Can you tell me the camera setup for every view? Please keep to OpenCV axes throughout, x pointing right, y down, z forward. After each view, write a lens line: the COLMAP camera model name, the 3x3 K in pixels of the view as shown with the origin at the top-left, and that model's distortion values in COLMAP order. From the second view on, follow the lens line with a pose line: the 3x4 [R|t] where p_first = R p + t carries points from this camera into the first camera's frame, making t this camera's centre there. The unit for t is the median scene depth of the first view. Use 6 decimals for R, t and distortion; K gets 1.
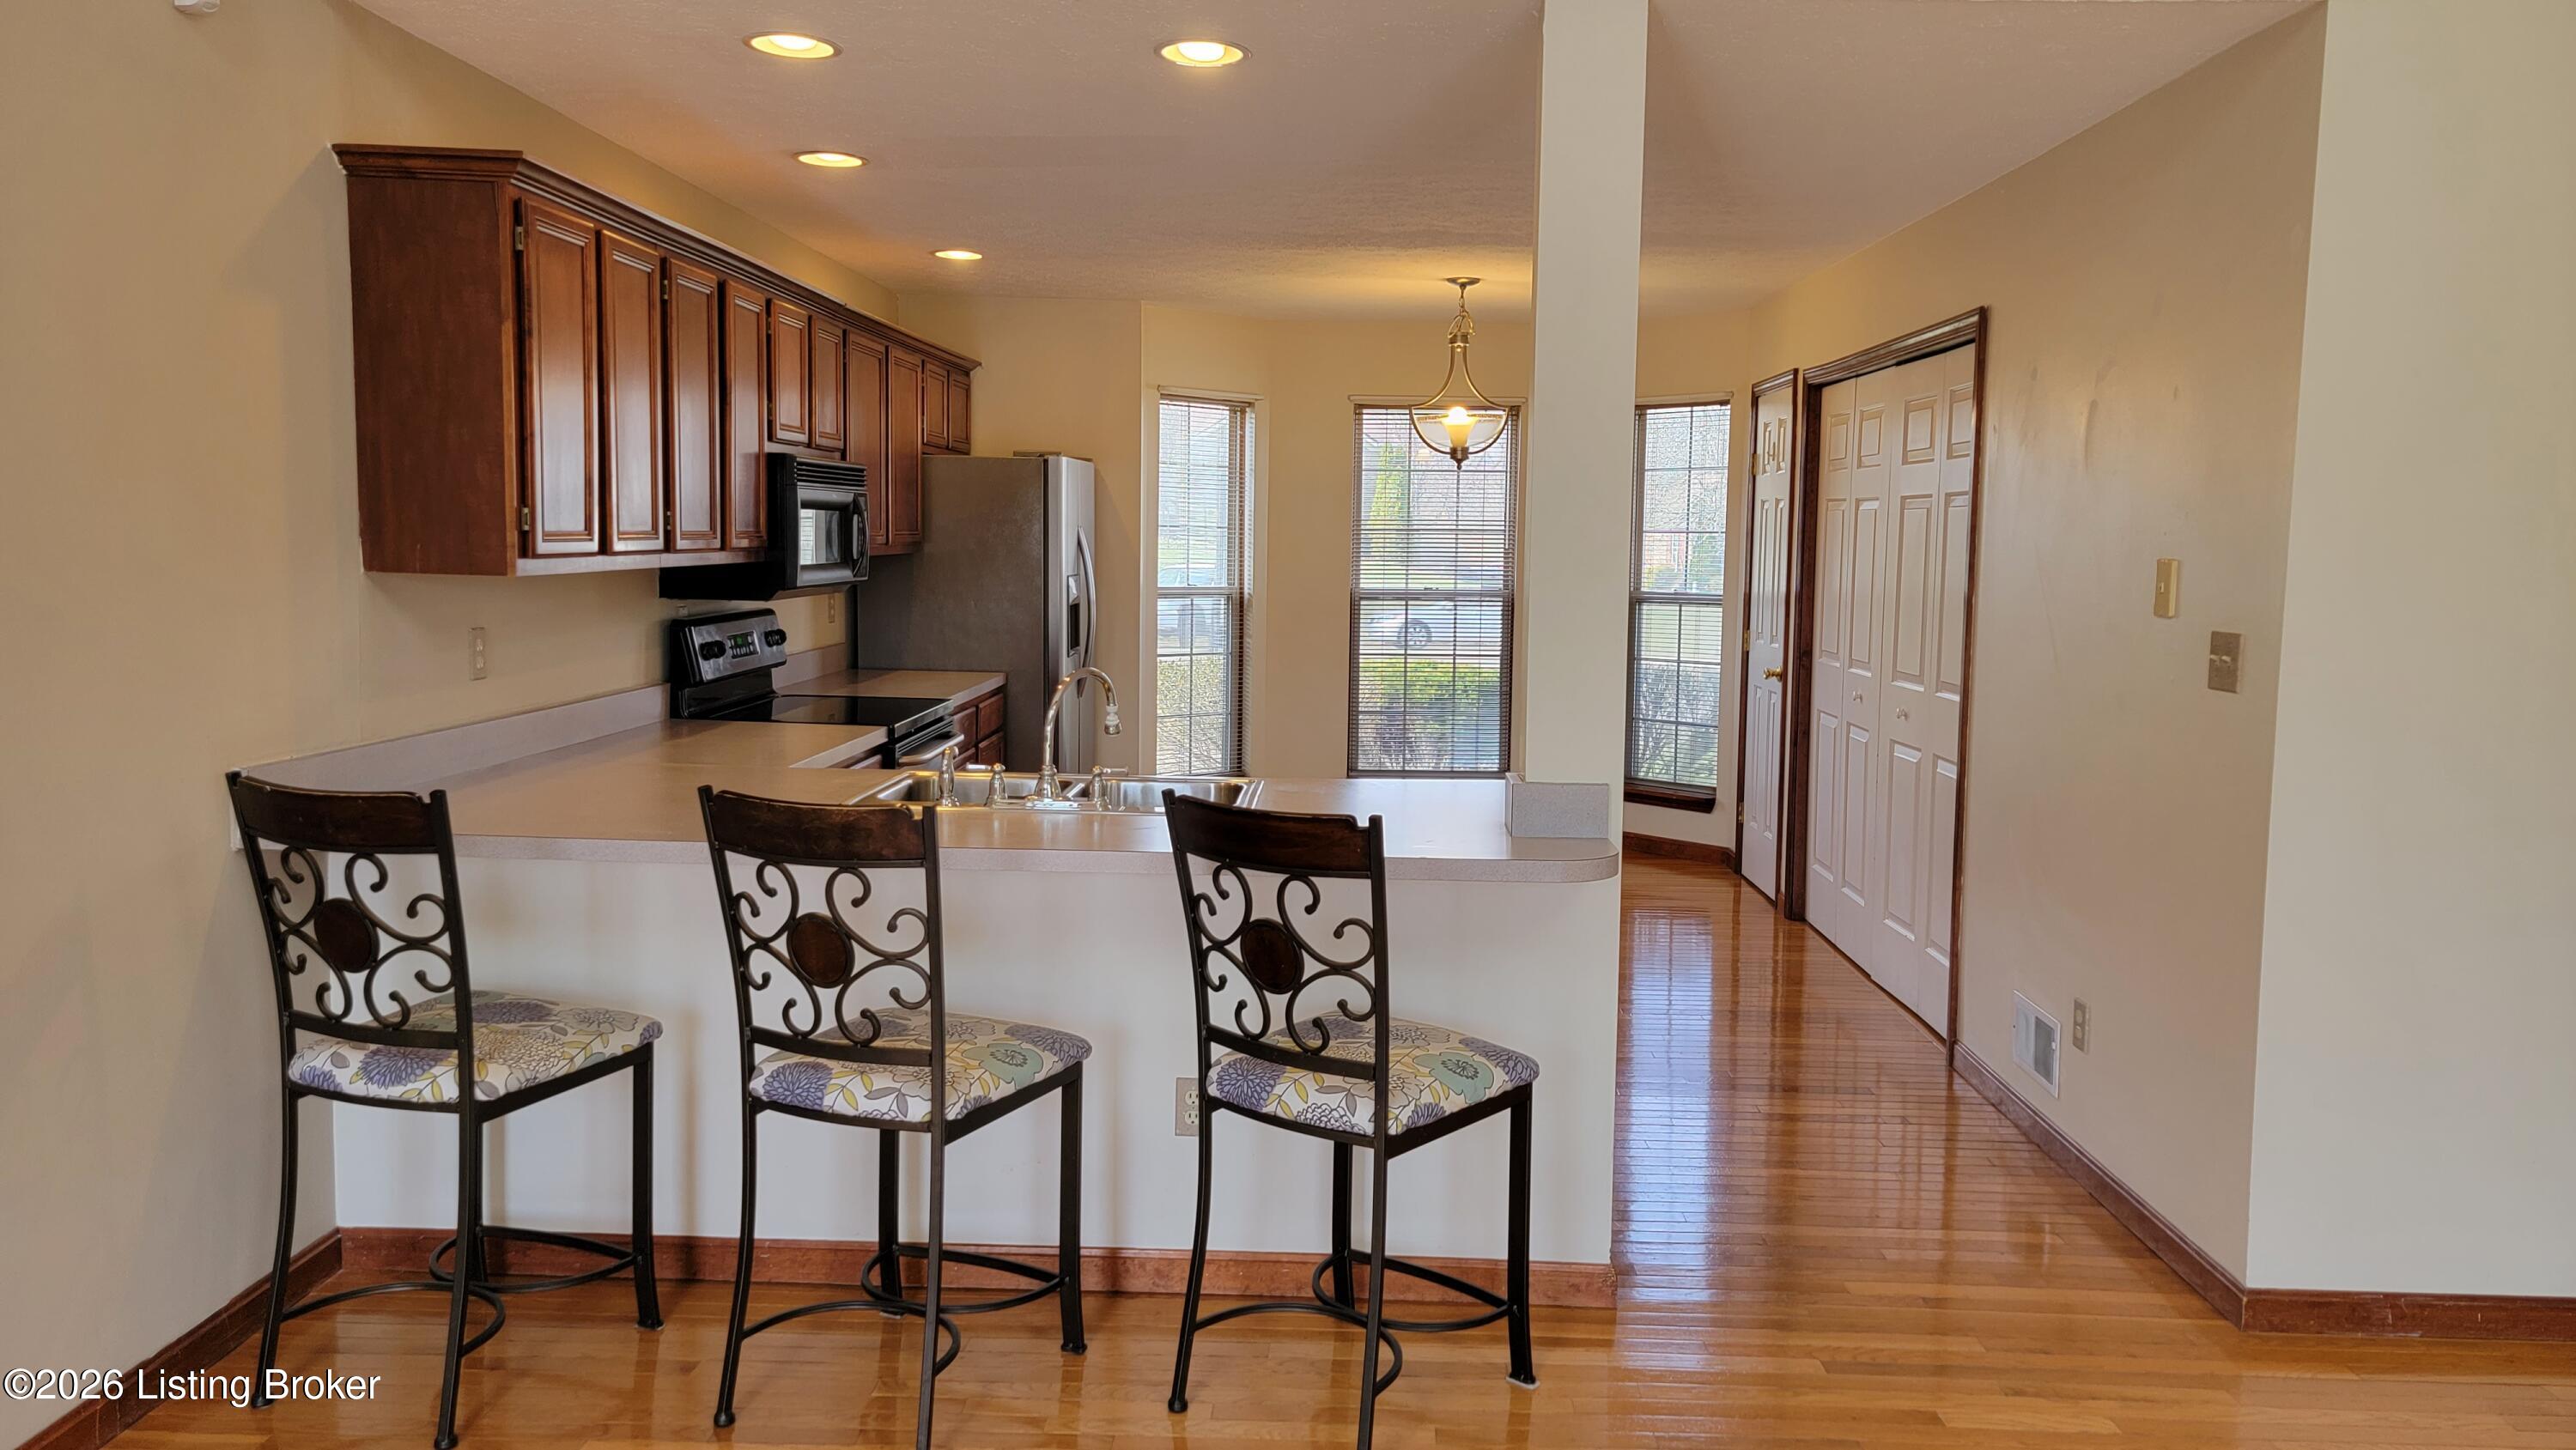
lens RADIAL K [[1778.0, 0, 1287.8], [0, 1778.0, 707.6], [0, 0, 1]] dist [0.056931, -0.023621]
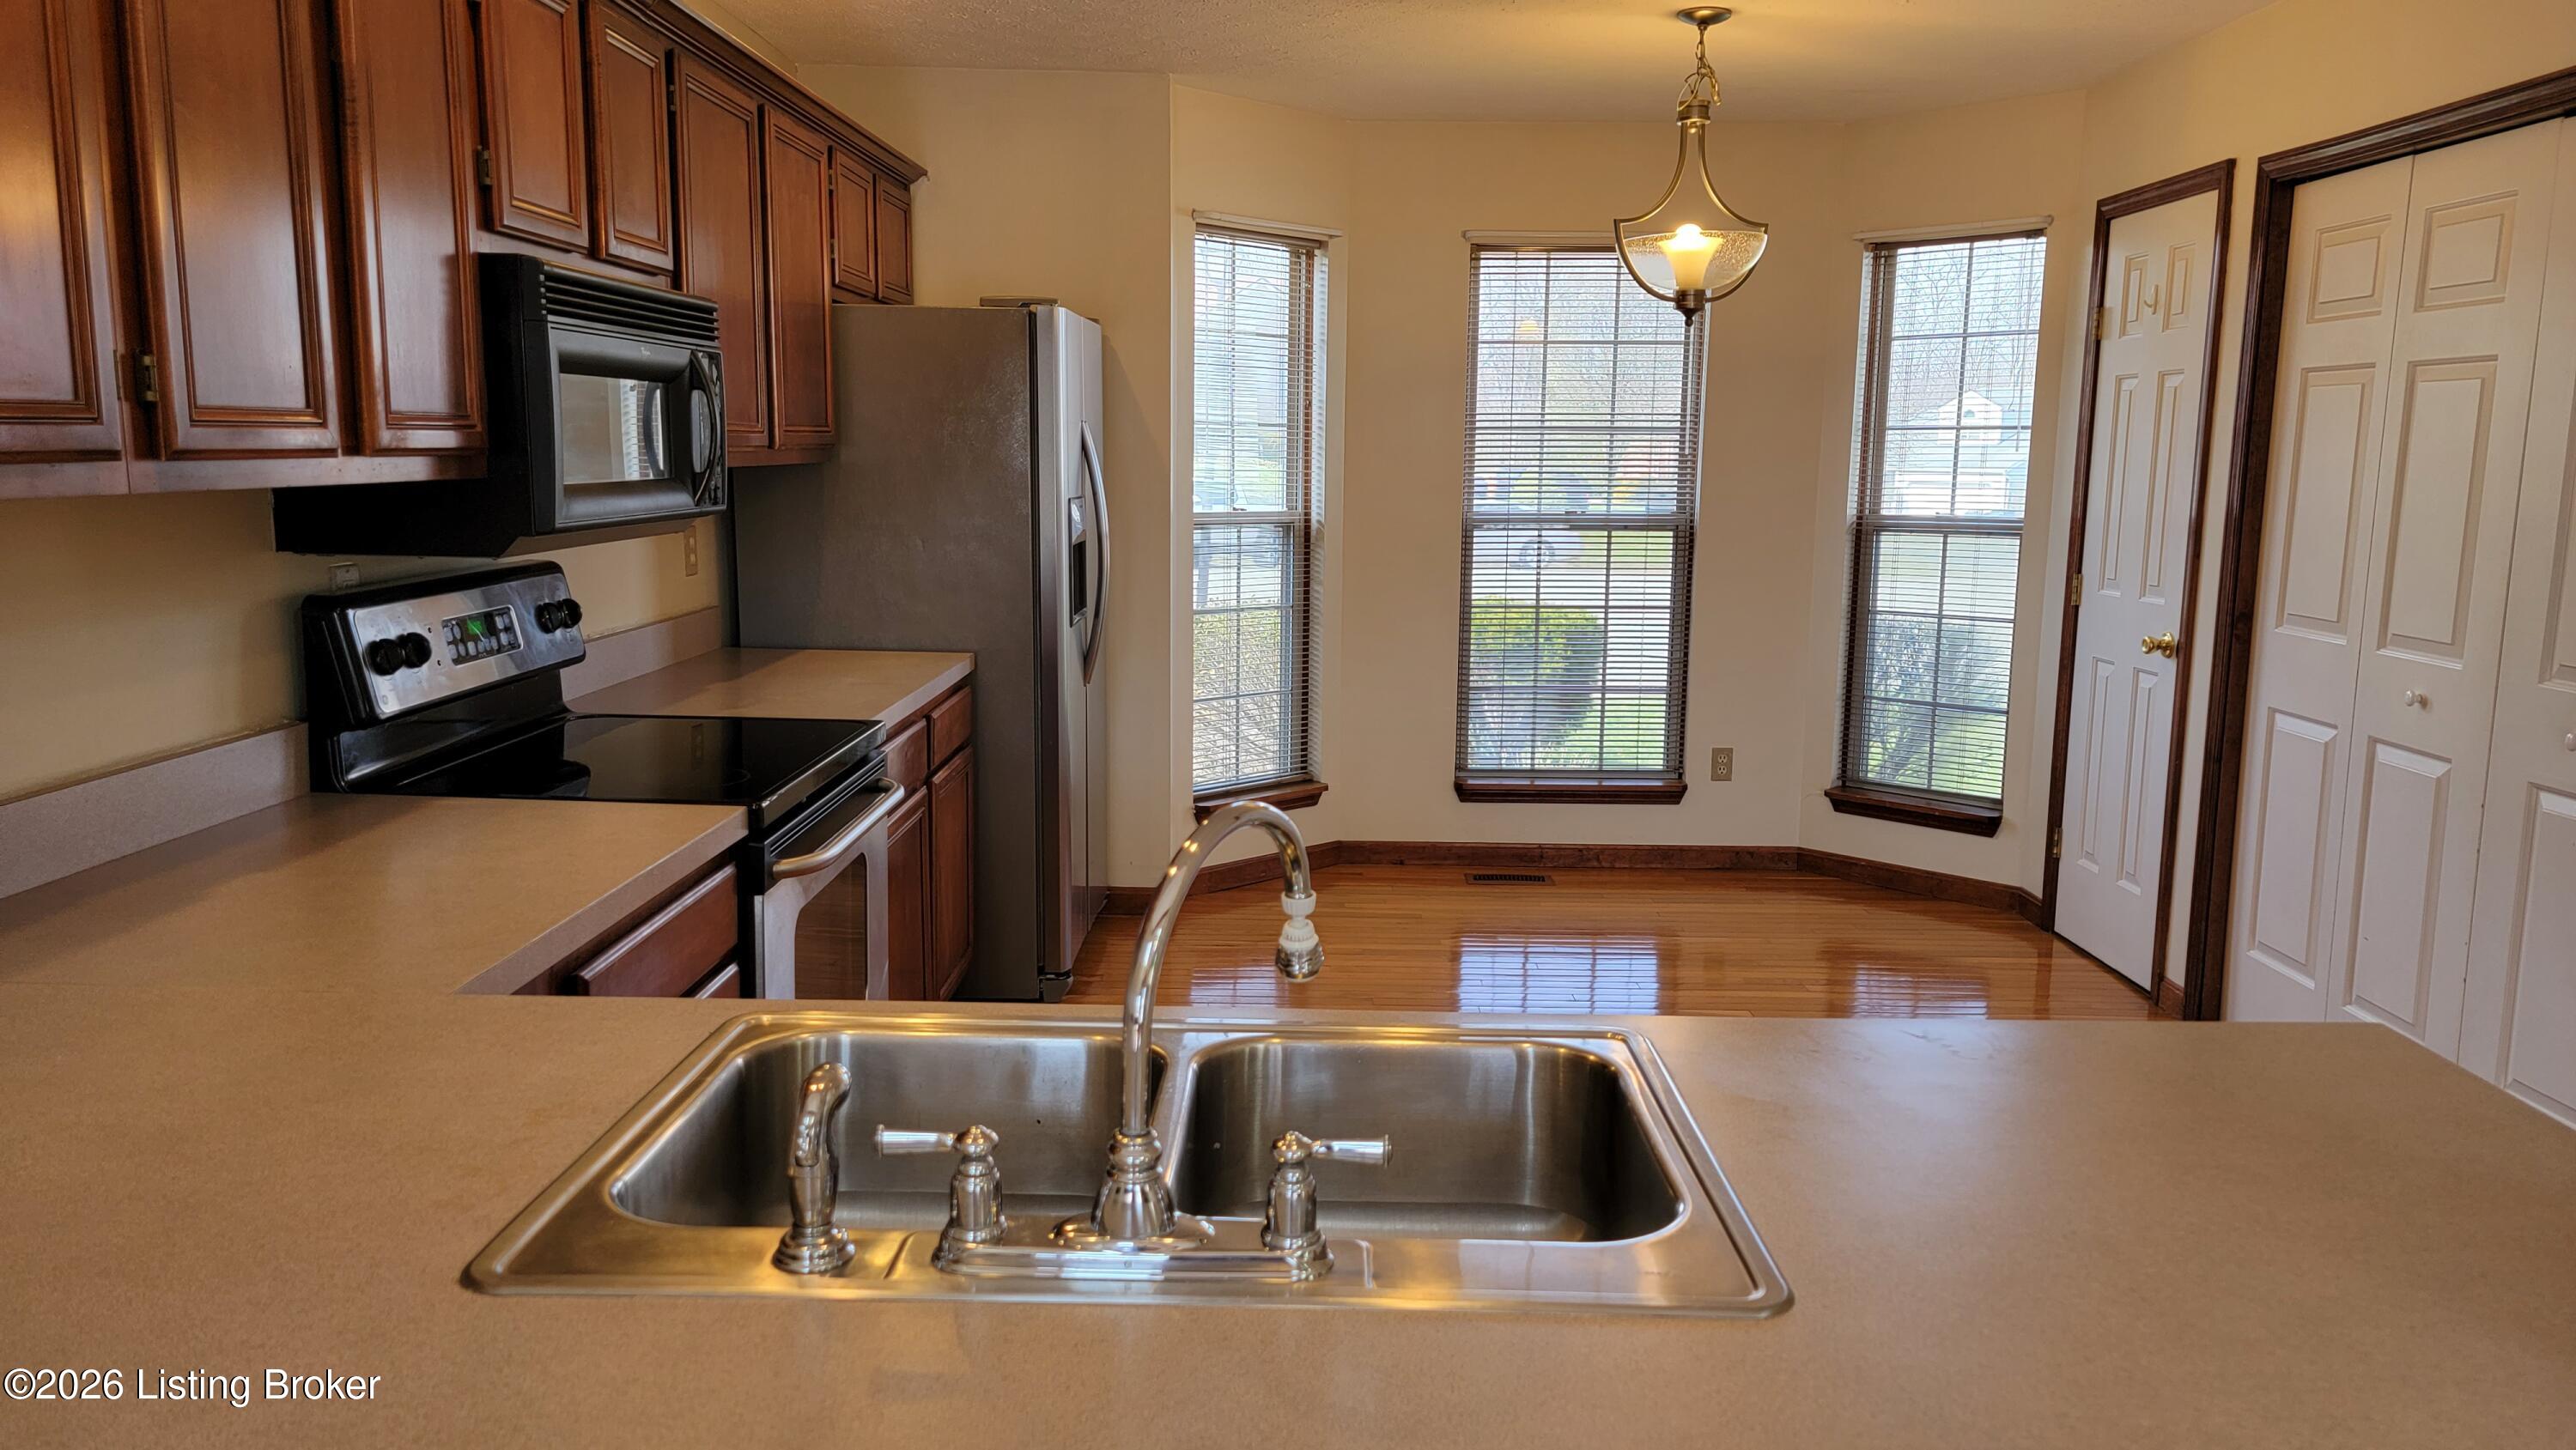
lens RADIAL K [[1778.0, 0, 1295.6], [0, 1778.0, 748.6], [0, 0, 1]] dist [0.056931, -0.023621]
pose [[0.999697, -0.005805, 0.023941, -0.059124], [0.004061, 0.997380, 0.072225, -0.030862], [-0.024297, -0.072105, 0.997101, 0.360446]]
